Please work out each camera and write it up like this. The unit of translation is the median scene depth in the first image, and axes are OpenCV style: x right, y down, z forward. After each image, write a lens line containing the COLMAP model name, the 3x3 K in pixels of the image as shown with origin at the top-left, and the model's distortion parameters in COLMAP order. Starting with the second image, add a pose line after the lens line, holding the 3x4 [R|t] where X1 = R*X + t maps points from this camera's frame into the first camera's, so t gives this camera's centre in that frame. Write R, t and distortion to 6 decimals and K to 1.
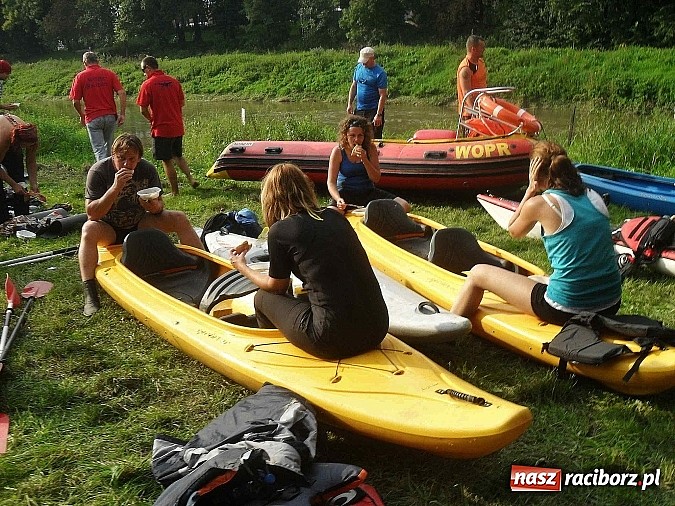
lens RADIAL K [[694.9, 0, 338.1], [0, 694.9, 252.4], [0, 0, 1]] dist [-0.093660, 0.000000]
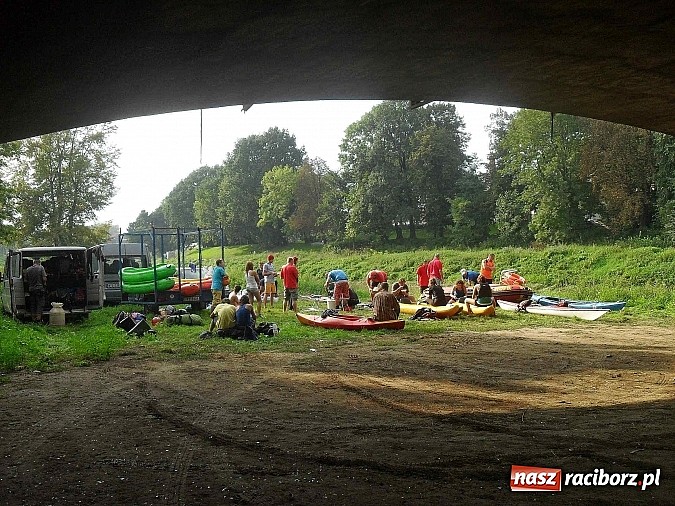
lens RADIAL K [[694.9, 0, 336.1], [0, 694.9, 250.1], [0, 0, 1]] dist [-0.093660, 0.000000]
pose [[0.955096, 0.009316, -0.296150, 0.040740], [-0.089774, 0.961622, -0.259274, 0.056708], [0.282370, 0.274218, 0.919278, -0.217451]]
